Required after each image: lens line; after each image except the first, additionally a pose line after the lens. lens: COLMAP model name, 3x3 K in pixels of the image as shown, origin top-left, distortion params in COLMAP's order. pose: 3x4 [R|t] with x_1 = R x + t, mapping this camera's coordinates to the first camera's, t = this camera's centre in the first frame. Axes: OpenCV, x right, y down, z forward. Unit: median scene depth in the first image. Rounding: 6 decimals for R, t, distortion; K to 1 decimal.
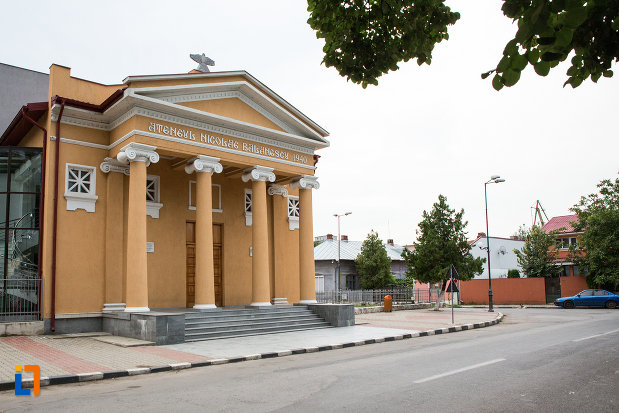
lens RADIAL K [[453.7, 0, 309.5], [0, 453.7, 206.5], [0, 0, 1]] dist [-0.049580, -0.000793]
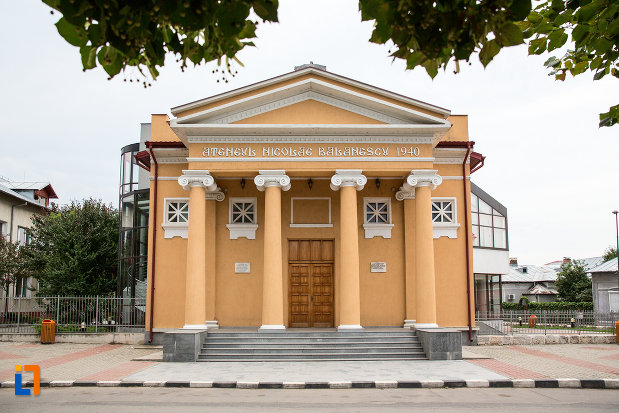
lens RADIAL K [[432.4, 0, 310.7], [0, 432.4, 256.6], [0, 0, 1]] dist [-0.041540, 0.000280]
pose [[0.764395, -0.059850, -0.641965, 0.401120], [0.100987, 0.994507, 0.027529, 0.052371], [0.636791, -0.085874, 0.766240, 0.334787]]
